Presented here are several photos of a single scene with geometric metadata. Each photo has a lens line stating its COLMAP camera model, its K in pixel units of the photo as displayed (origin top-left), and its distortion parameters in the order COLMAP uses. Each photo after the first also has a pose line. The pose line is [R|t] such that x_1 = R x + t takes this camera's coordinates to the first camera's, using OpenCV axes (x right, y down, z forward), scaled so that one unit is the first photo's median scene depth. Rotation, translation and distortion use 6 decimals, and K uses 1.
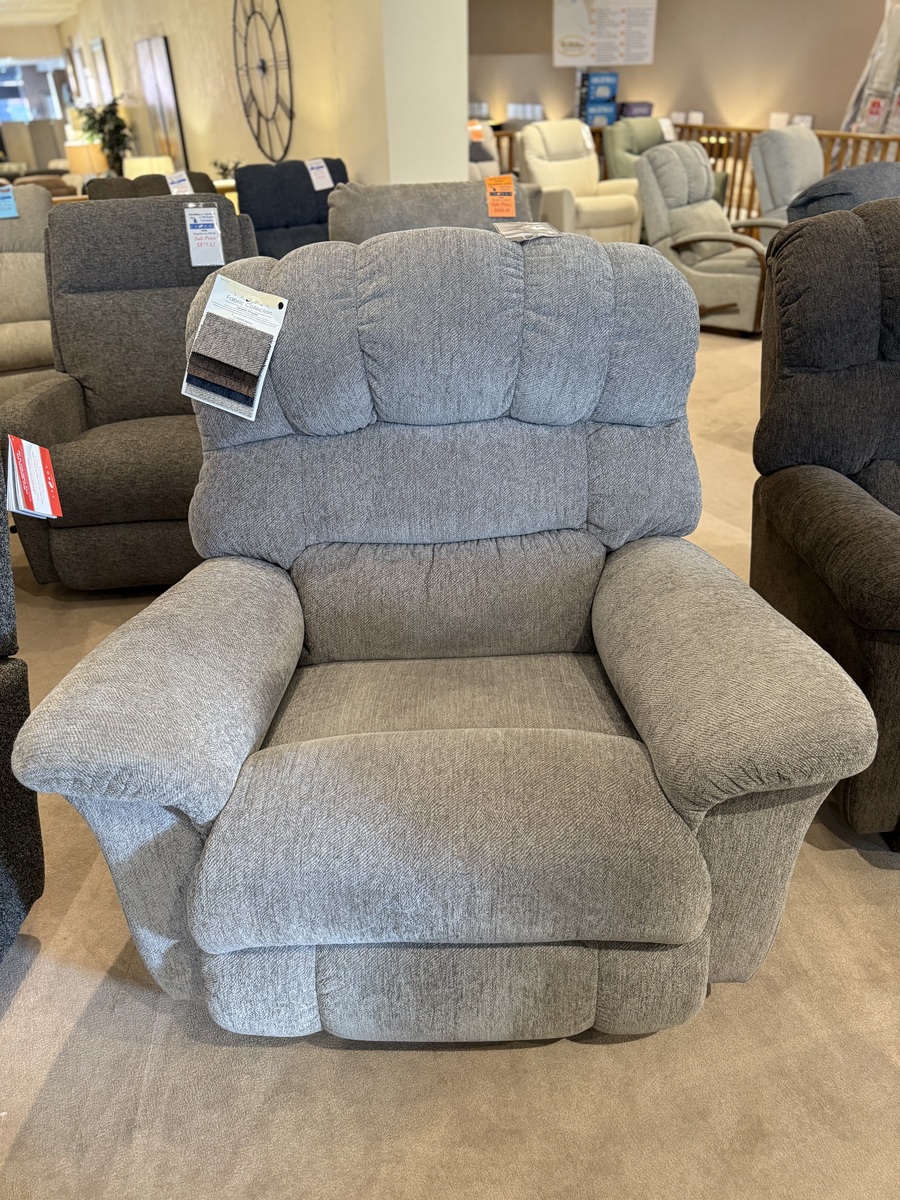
lens RADIAL K [[843.7, 0, 449.0], [0, 843.7, 599.7], [0, 0, 1]] dist [0.007788, -0.003342]
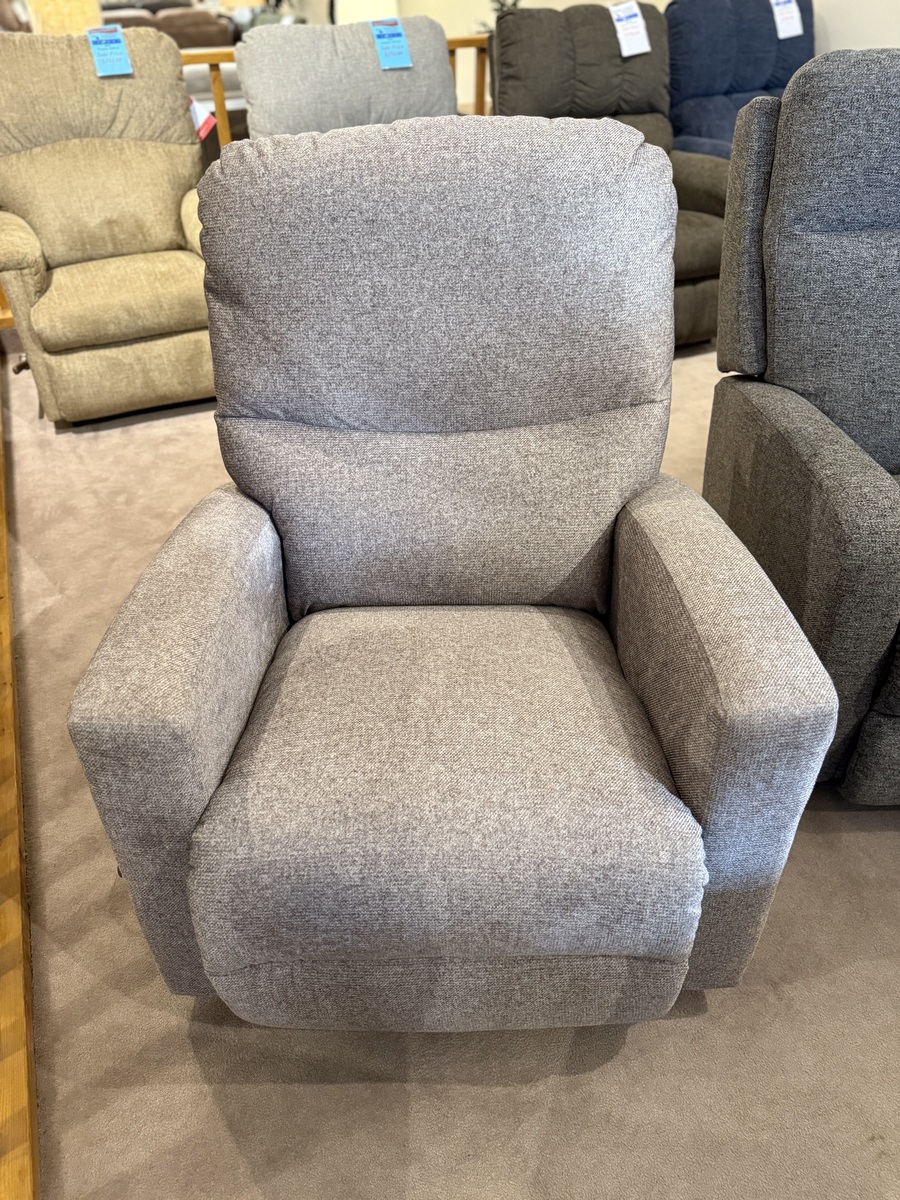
lens RADIAL K [[843.7, 0, 452.8], [0, 843.7, 600.9], [0, 0, 1]] dist [0.007788, -0.003342]
pose [[0.998539, 0.050149, -0.020115, -0.584460], [-0.046997, 0.989778, 0.134653, -0.170119], [0.026663, -0.133511, 0.990689, 0.379852]]
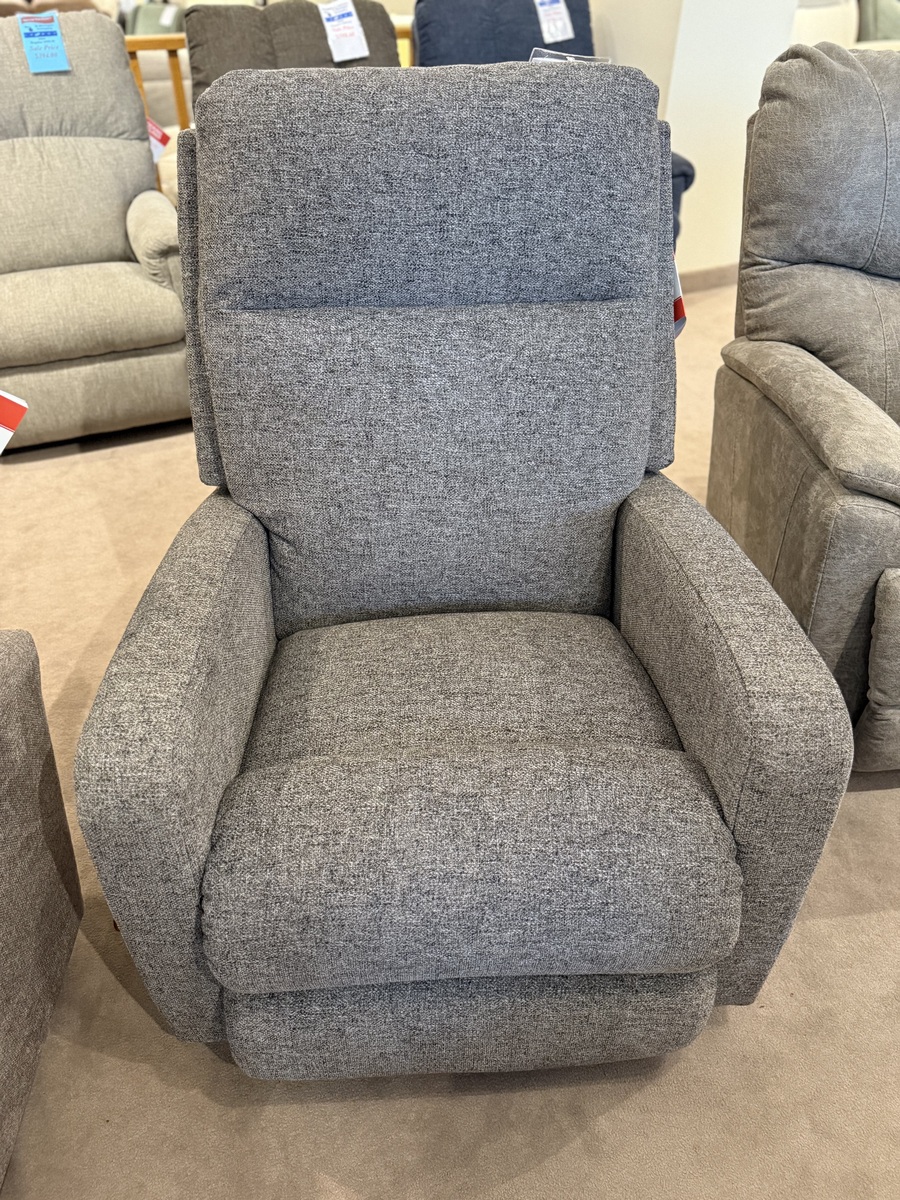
lens RADIAL K [[843.7, 0, 450.8], [0, 843.7, 601.8], [0, 0, 1]] dist [0.007788, -0.003342]
pose [[0.998475, 0.054639, -0.007826, -0.302045], [-0.053016, 0.988793, 0.139565, -0.254298], [0.015364, -0.138937, 0.990182, 0.515495]]
